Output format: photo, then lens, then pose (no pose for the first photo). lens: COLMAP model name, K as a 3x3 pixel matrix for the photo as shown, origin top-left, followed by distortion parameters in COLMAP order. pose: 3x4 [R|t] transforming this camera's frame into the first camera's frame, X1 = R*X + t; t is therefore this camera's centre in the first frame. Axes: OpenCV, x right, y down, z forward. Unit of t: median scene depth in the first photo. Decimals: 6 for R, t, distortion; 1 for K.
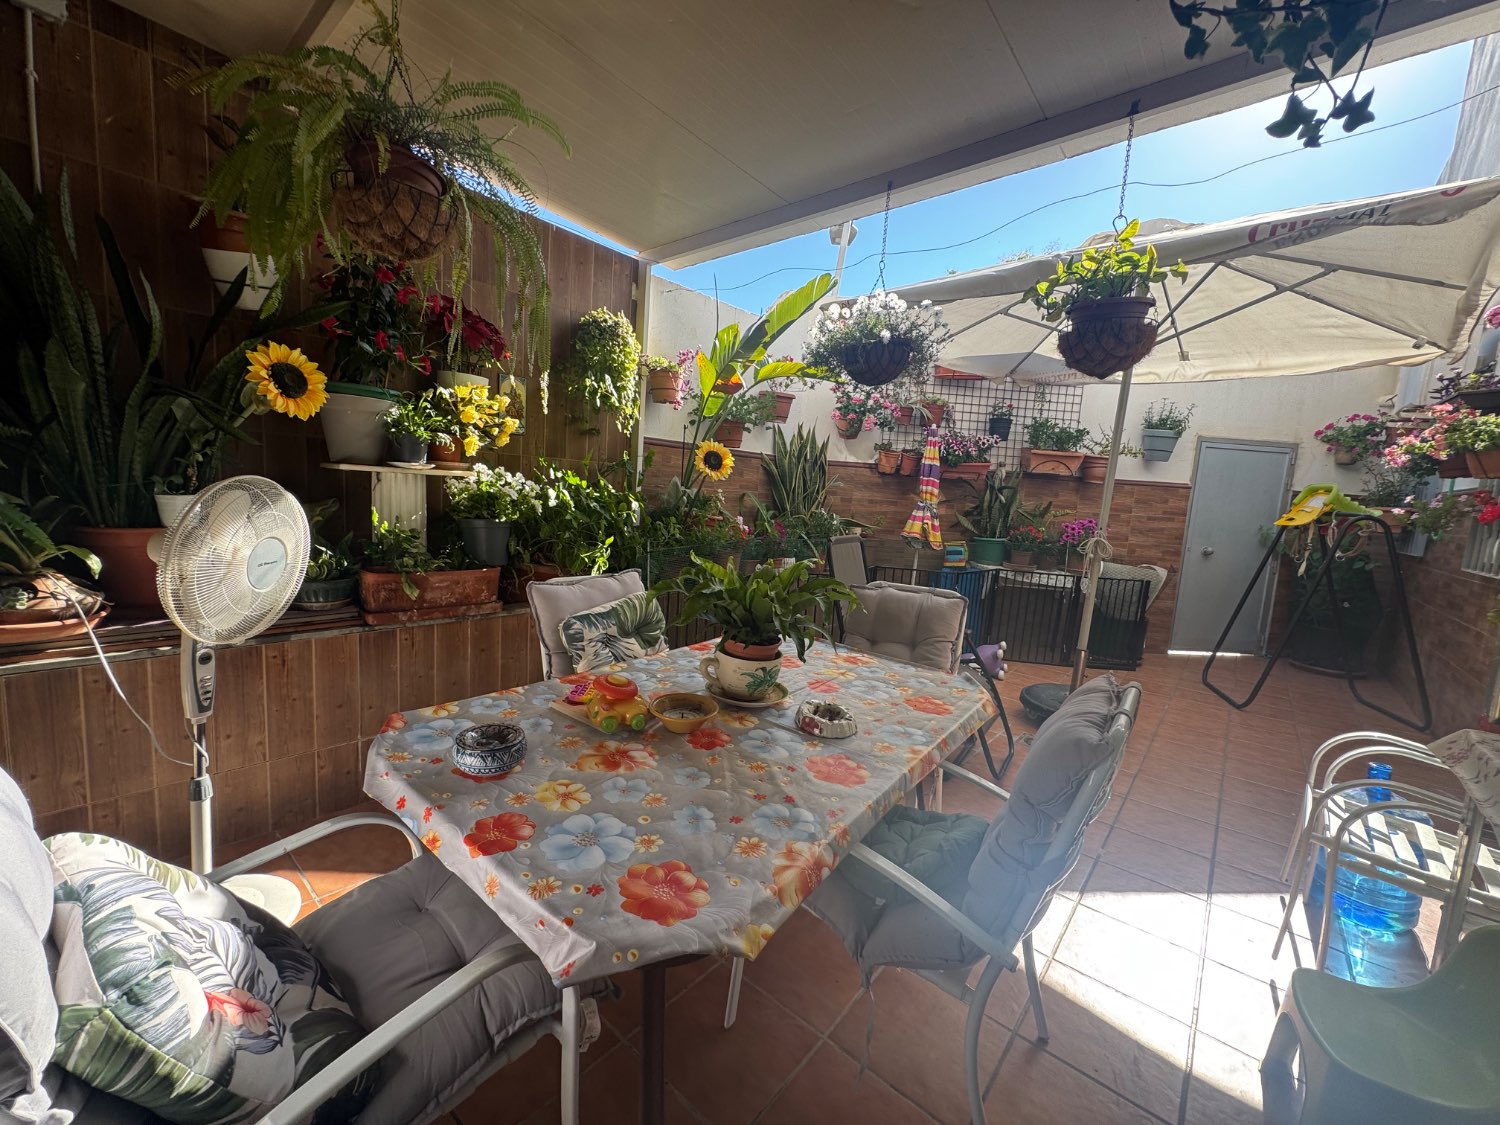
lens RADIAL K [[596.7, 0, 747.1], [0, 596.7, 562.8], [0, 0, 1]] dist [-0.002606, 0.000339]
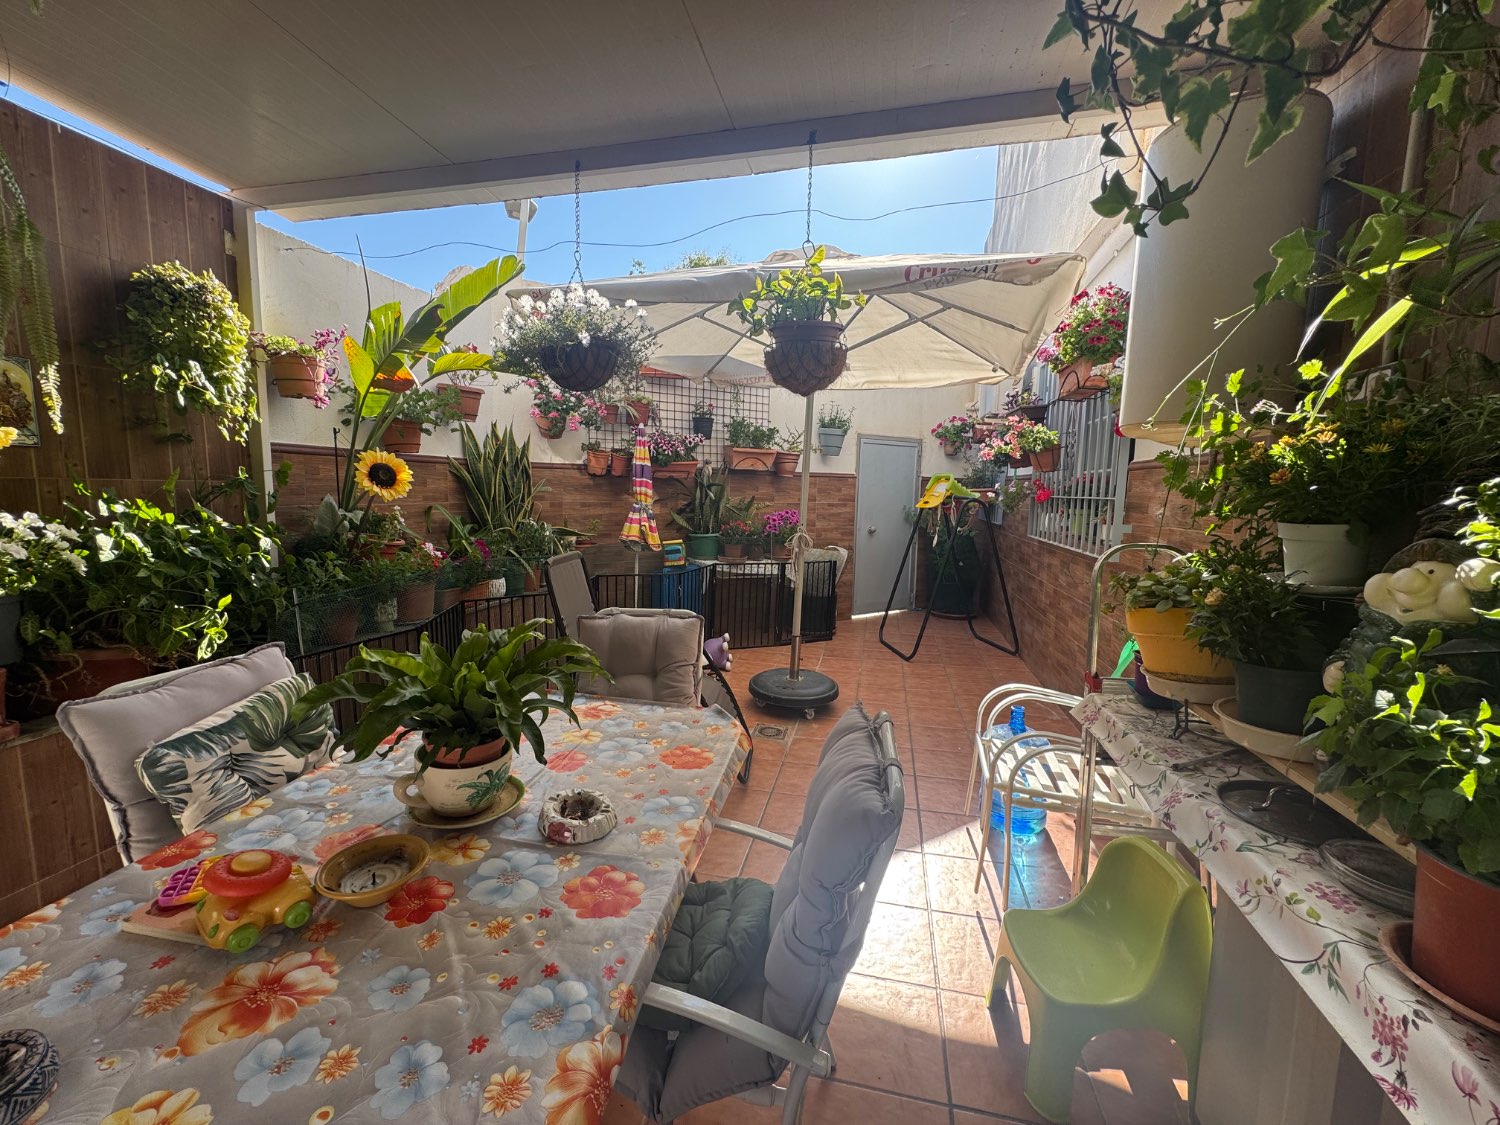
lens RADIAL K [[596.7, 0, 748.9], [0, 596.7, 561.7], [0, 0, 1]] dist [-0.002606, 0.000339]
pose [[0.883981, -0.101520, 0.456367, 0.000430], [0.091630, 0.994829, 0.043814, -0.061226], [-0.458455, 0.003086, 0.888712, 0.094220]]
